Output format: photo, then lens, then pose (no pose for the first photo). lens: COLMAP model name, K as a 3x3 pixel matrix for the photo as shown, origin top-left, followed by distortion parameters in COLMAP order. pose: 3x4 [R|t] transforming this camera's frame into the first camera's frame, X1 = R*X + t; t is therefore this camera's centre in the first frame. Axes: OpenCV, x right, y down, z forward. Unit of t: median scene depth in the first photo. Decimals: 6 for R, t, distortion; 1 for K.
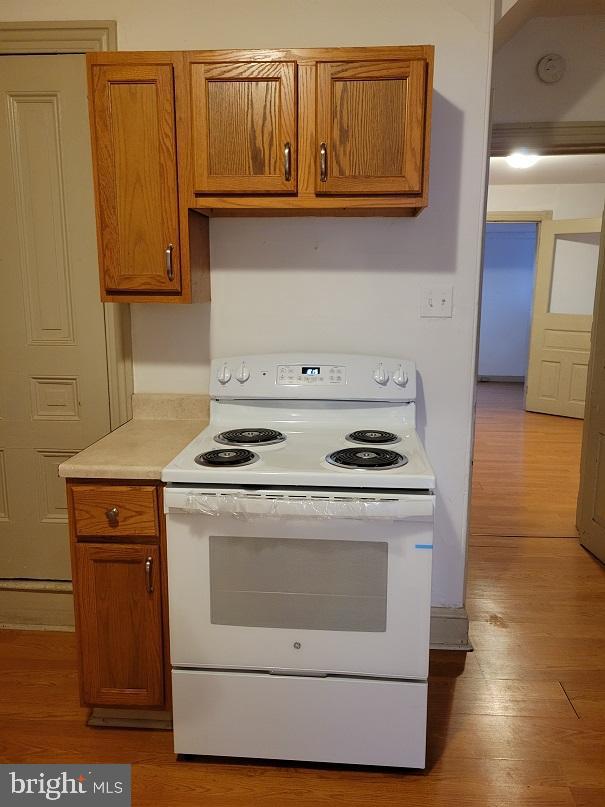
lens RADIAL K [[600.2, 0, 304.7], [0, 600.2, 393.6], [0, 0, 1]] dist [0.027857, -0.002540]
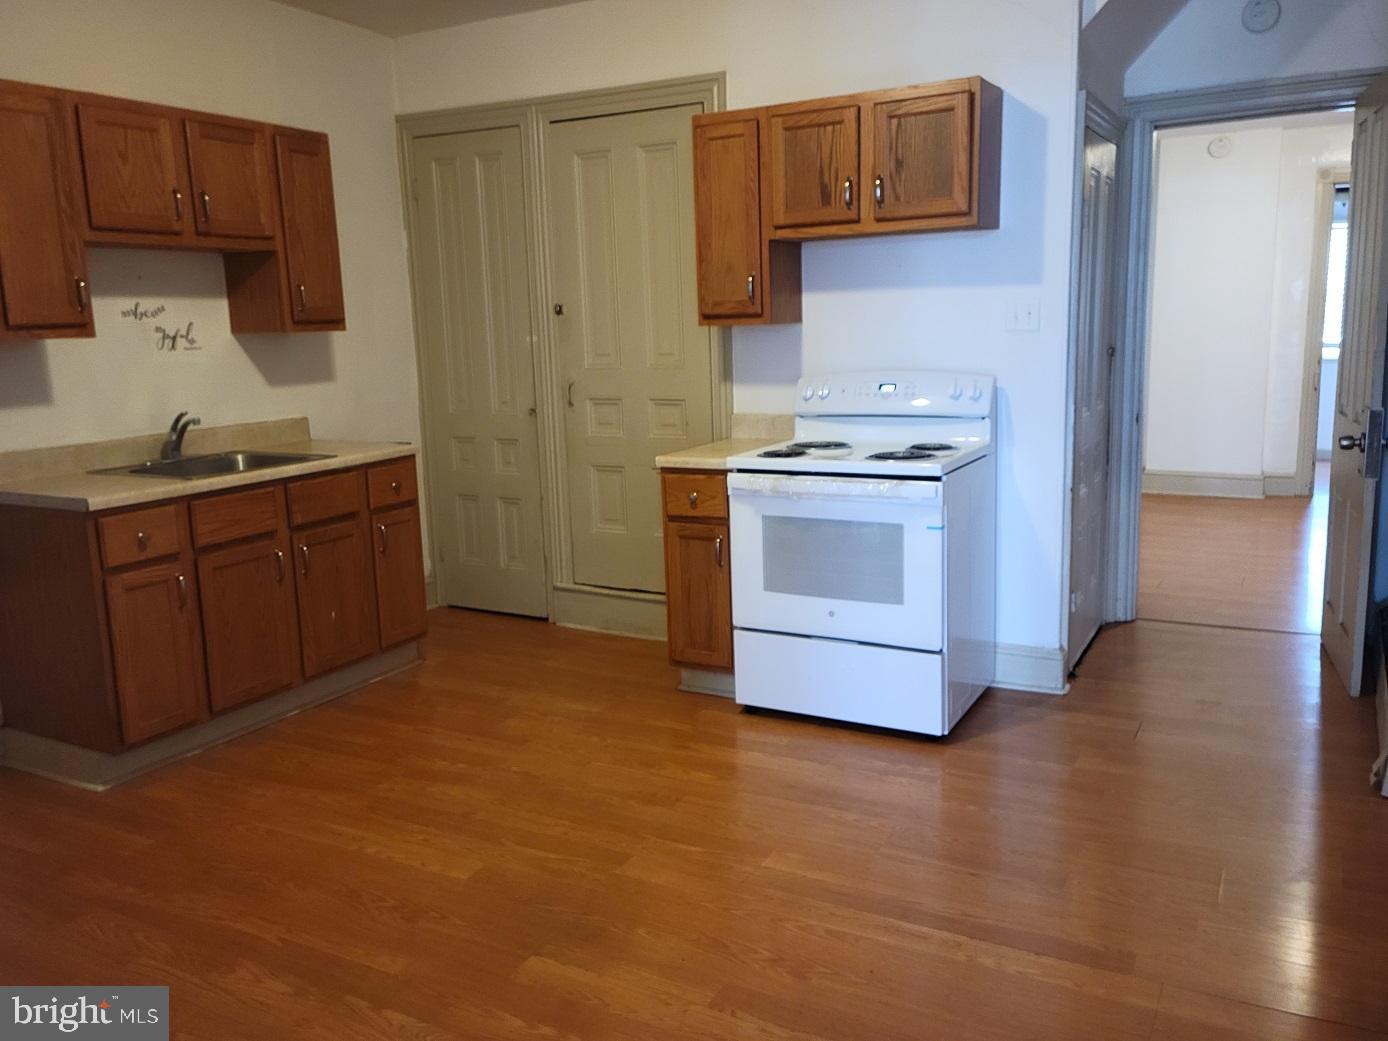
lens RADIAL K [[1080.3, 0, 694.0], [0, 1080.3, 520.5], [0, 0, 1]] dist [0.045249, -0.055131]
pose [[0.907089, 0.042518, -0.418786, 0.575941], [-0.036916, 0.999088, 0.021473, 0.188690], [0.419316, -0.004018, 0.907831, -0.948157]]
